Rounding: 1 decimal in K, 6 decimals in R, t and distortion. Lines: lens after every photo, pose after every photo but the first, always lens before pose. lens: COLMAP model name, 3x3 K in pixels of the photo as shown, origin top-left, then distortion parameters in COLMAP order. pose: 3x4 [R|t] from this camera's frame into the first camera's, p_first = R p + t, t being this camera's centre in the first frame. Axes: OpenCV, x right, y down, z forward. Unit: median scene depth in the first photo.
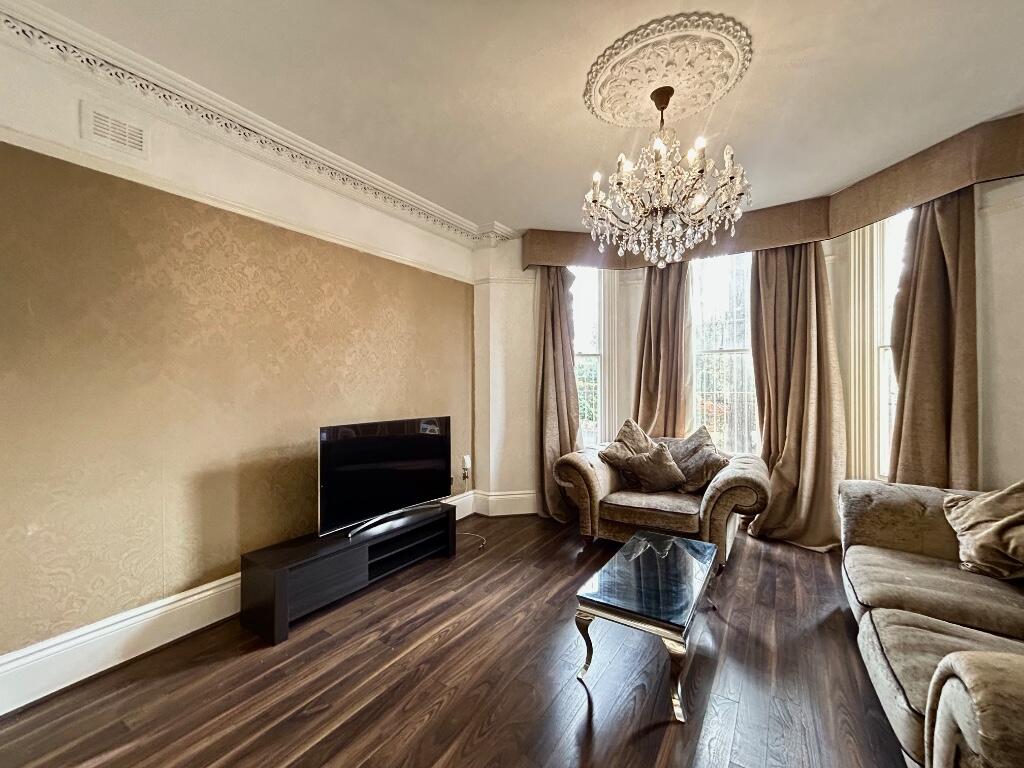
lens RADIAL K [[416.6, 0, 512.0], [0, 416.6, 384.0], [0, 0, 1]] dist [-0.001336, 0.000149]
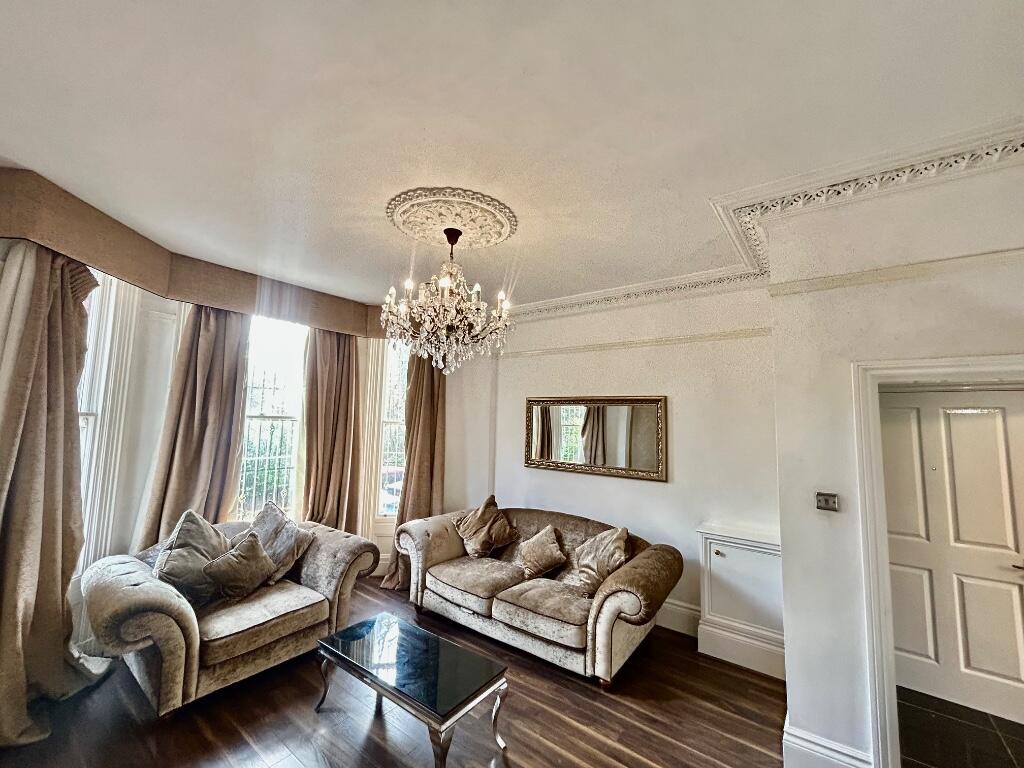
lens RADIAL K [[416.6, 0, 512.0], [0, 416.6, 384.0], [0, 0, 1]] dist [-0.001336, 0.000149]
pose [[0.066793, 0.094303, 0.993300, -0.481956], [-0.016066, 0.995496, -0.093431, -0.088370], [-0.997638, -0.009718, 0.068007, 0.450490]]
